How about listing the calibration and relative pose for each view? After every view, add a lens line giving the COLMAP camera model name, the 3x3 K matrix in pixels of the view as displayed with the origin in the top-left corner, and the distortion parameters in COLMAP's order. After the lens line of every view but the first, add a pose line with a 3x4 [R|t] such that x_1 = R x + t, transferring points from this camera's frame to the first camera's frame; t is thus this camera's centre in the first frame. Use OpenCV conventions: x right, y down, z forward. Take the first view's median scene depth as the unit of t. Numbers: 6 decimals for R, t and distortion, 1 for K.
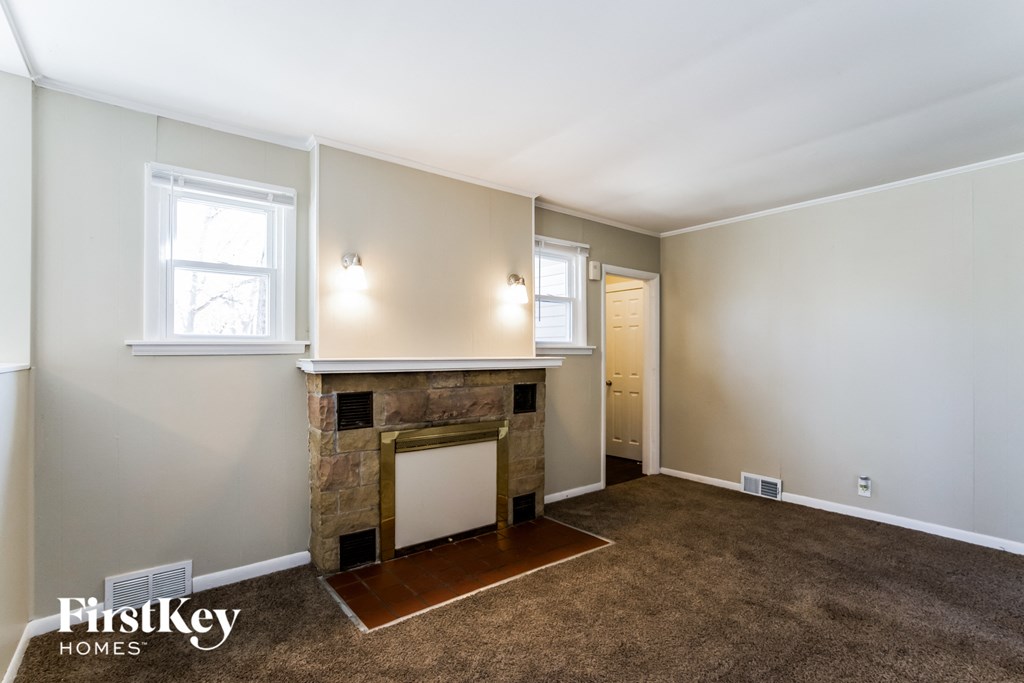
lens RADIAL K [[479.9, 0, 508.3], [0, 479.9, 352.1], [0, 0, 1]] dist [-0.022669, 0.007435]
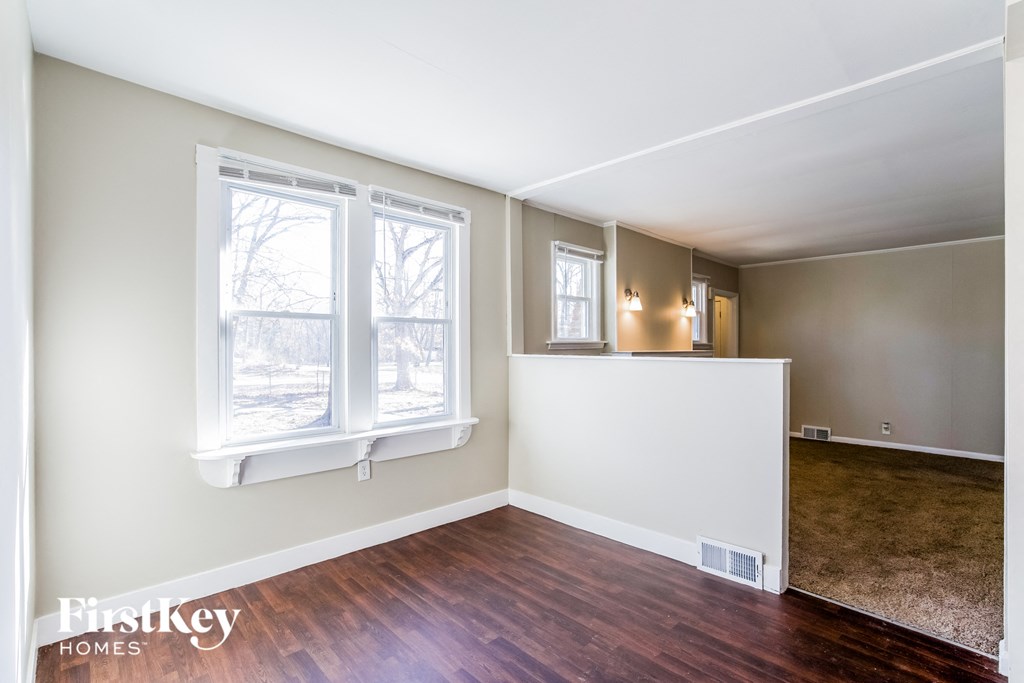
lens RADIAL K [[479.9, 0, 510.9], [0, 479.9, 338.8], [0, 0, 1]] dist [-0.022669, 0.007435]
pose [[0.992803, 0.003502, 0.119711, -0.664652], [-0.002207, 0.999938, -0.010954, -0.008871], [-0.119742, 0.010611, 0.992748, -0.439179]]
